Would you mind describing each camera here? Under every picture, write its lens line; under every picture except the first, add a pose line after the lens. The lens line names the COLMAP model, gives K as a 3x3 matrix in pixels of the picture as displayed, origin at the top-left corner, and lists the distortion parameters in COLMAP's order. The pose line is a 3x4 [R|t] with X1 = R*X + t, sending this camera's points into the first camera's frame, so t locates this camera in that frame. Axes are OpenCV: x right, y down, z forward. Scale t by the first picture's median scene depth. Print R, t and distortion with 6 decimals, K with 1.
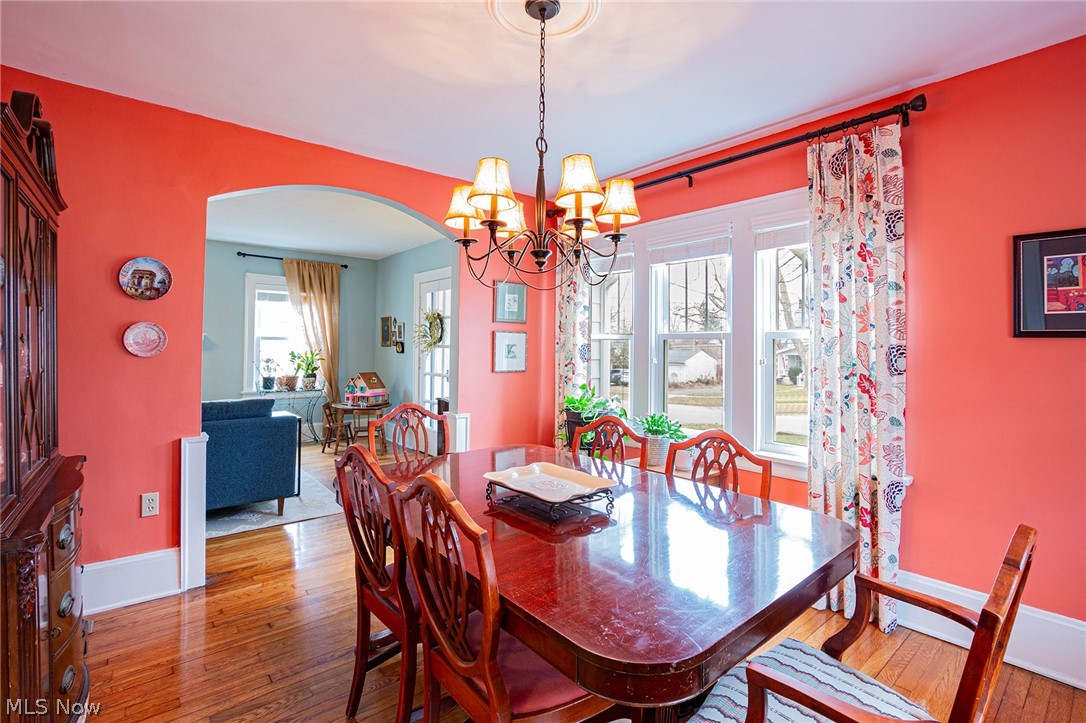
lens RADIAL K [[497.6, 0, 529.1], [0, 497.6, 339.9], [0, 0, 1]] dist [-0.018841, 0.000213]
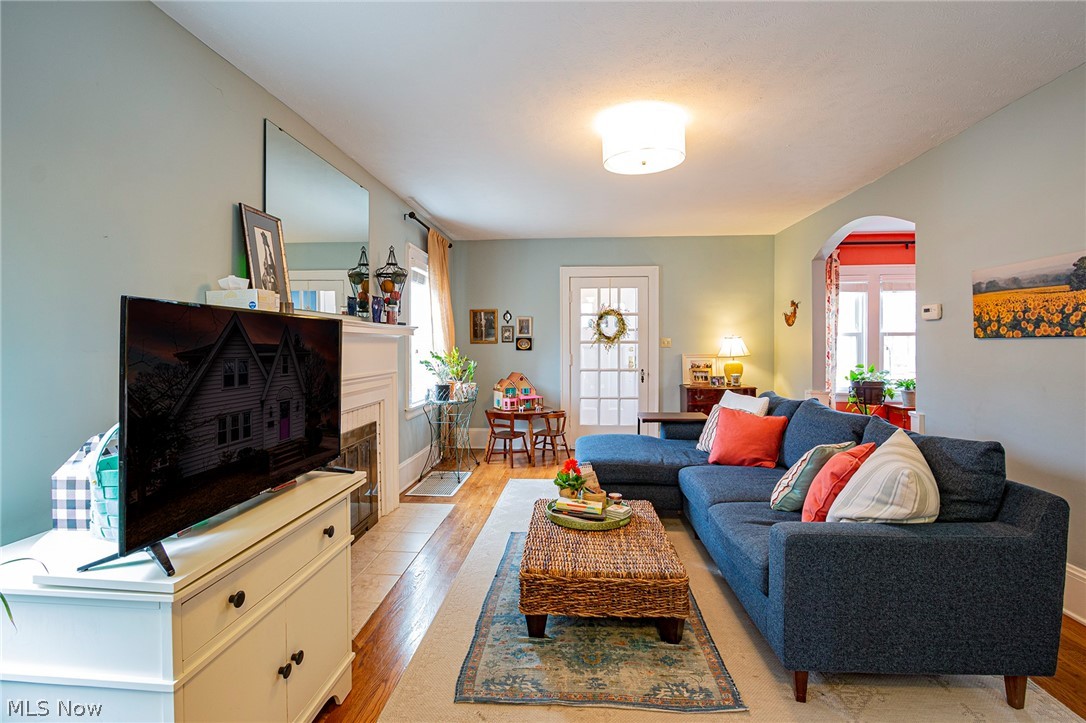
lens RADIAL K [[513.5, 0, 542.0], [0, 513.5, 347.8], [0, 0, 1]] dist [-0.018472, 0.000805]
pose [[0.689871, -0.017102, 0.723731, -2.530962], [-0.001573, 0.999683, 0.025122, -0.004789], [-0.723931, -0.018470, 0.689625, 0.888347]]
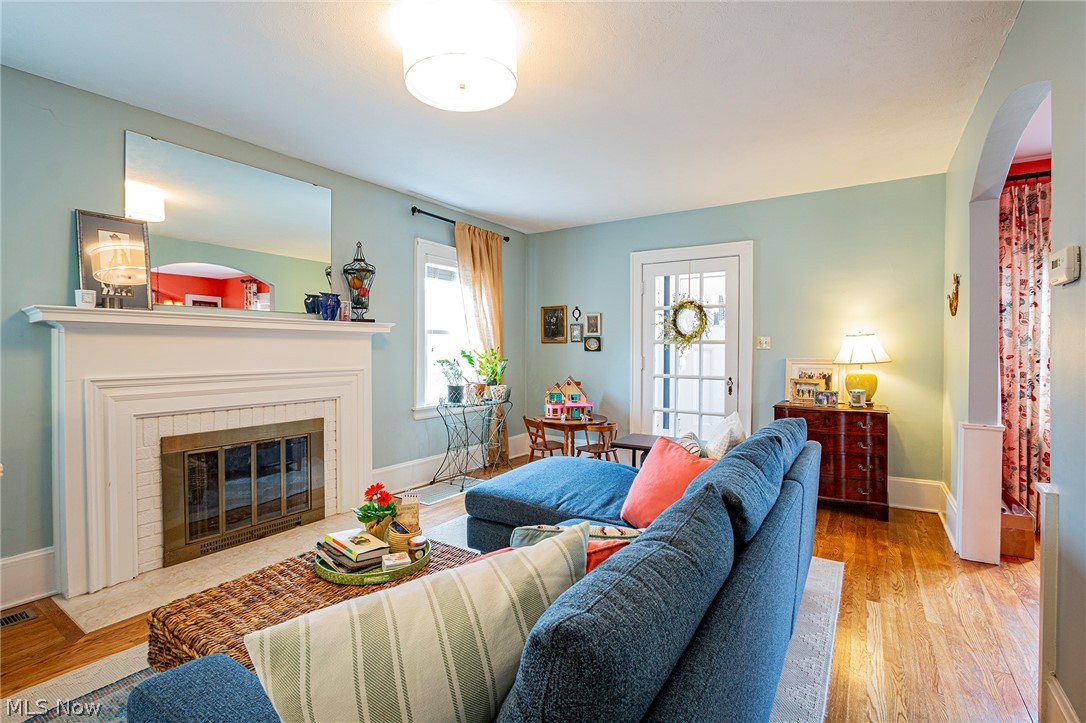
lens RADIAL K [[503.3, 0, 540.1], [0, 503.3, 355.0], [0, 0, 1]] dist [-0.016532, 0.000995]
pose [[0.955111, -0.009465, 0.296095, -1.596132], [0.000063, 0.999496, 0.031747, 0.019059], [-0.296247, -0.030303, 0.954631, 0.683510]]
